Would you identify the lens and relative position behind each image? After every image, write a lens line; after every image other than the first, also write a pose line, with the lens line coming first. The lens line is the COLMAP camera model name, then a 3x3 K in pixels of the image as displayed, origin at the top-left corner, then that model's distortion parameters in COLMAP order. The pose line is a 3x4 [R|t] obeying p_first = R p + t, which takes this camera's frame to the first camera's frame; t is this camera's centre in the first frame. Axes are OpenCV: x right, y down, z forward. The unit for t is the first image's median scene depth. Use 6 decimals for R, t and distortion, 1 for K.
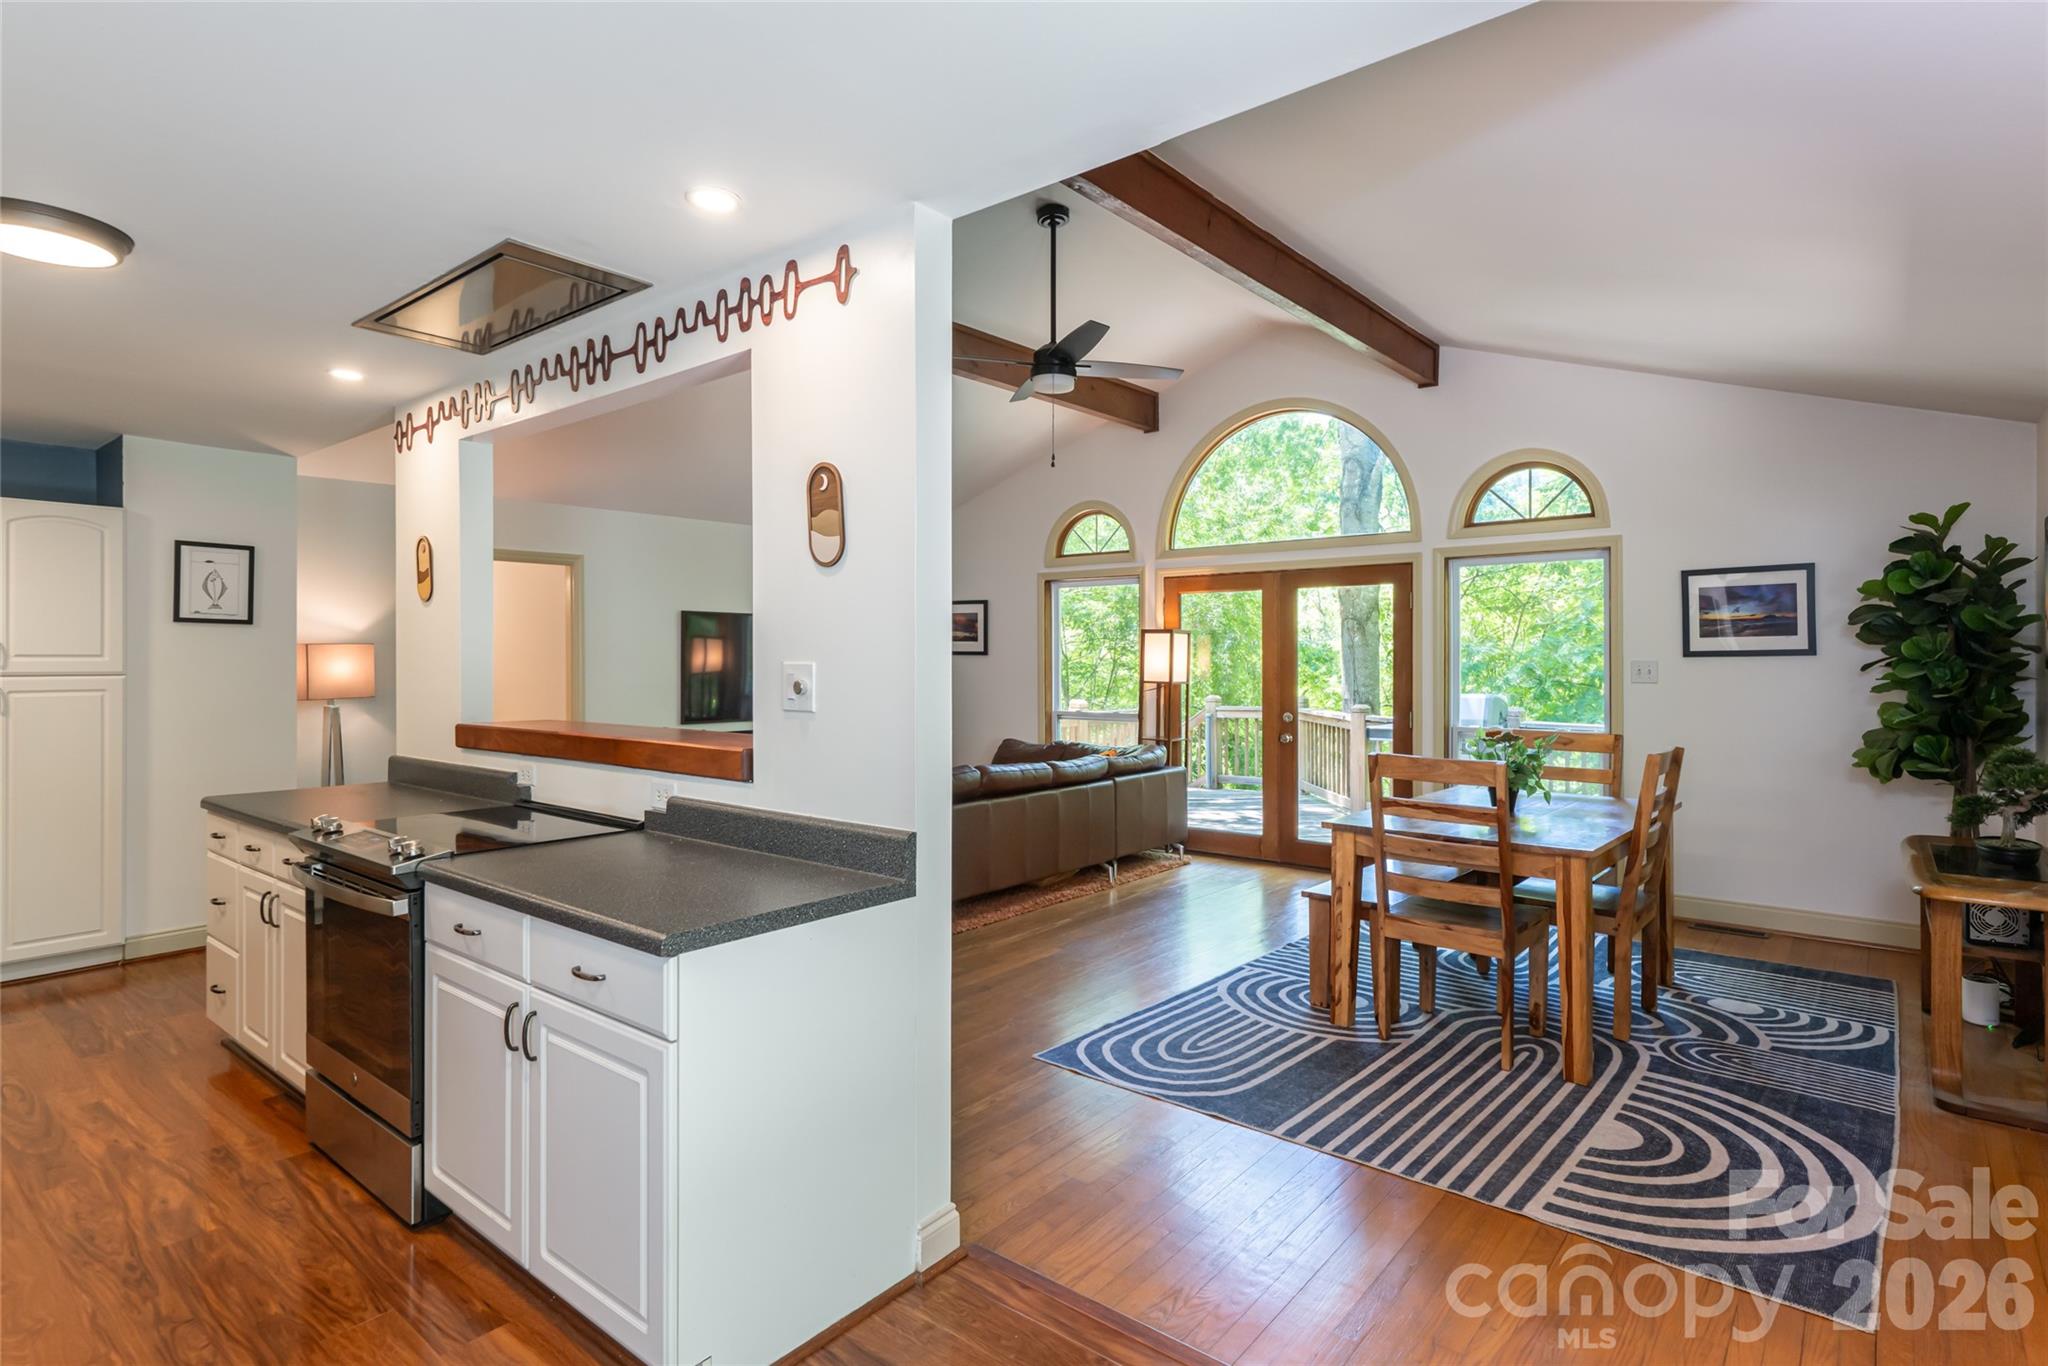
lens RADIAL K [[1051.3, 0, 1026.1], [0, 1051.3, 651.9], [0, 0, 1]] dist [0.001780, 0.000138]
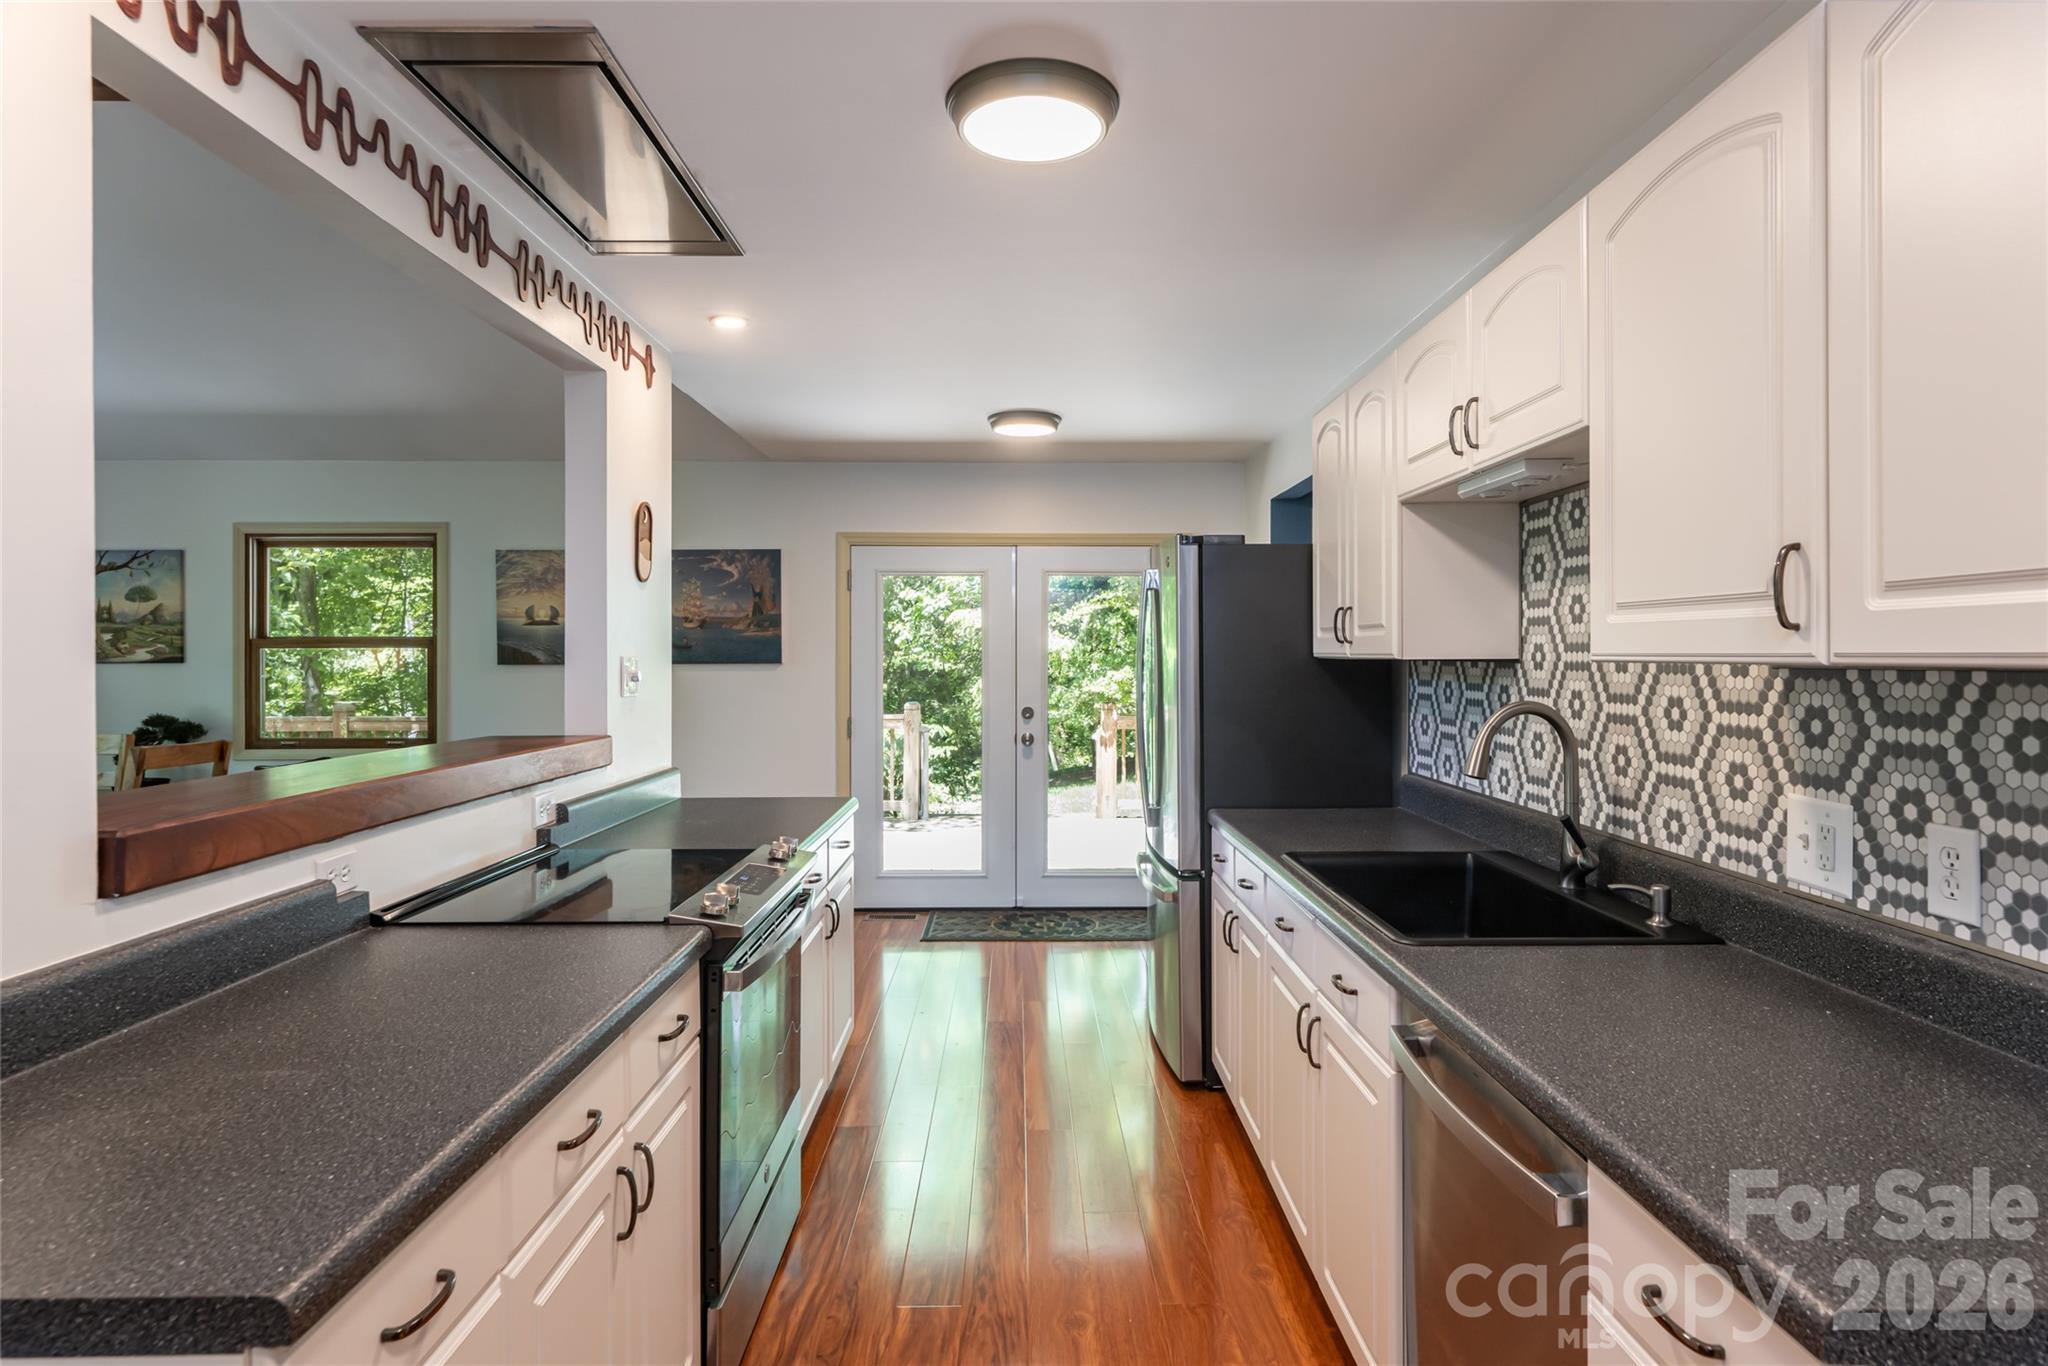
lens RADIAL K [[1106.4, 0, 1029.6], [0, 1106.4, 658.9], [0, 0, 1]] dist [0.000965, -0.000173]
pose [[-0.645108, -0.000060, 0.764092, -0.904327], [-0.002572, 0.999995, -0.002093, 0.008706], [-0.764087, -0.003316, -0.645104, 0.888480]]
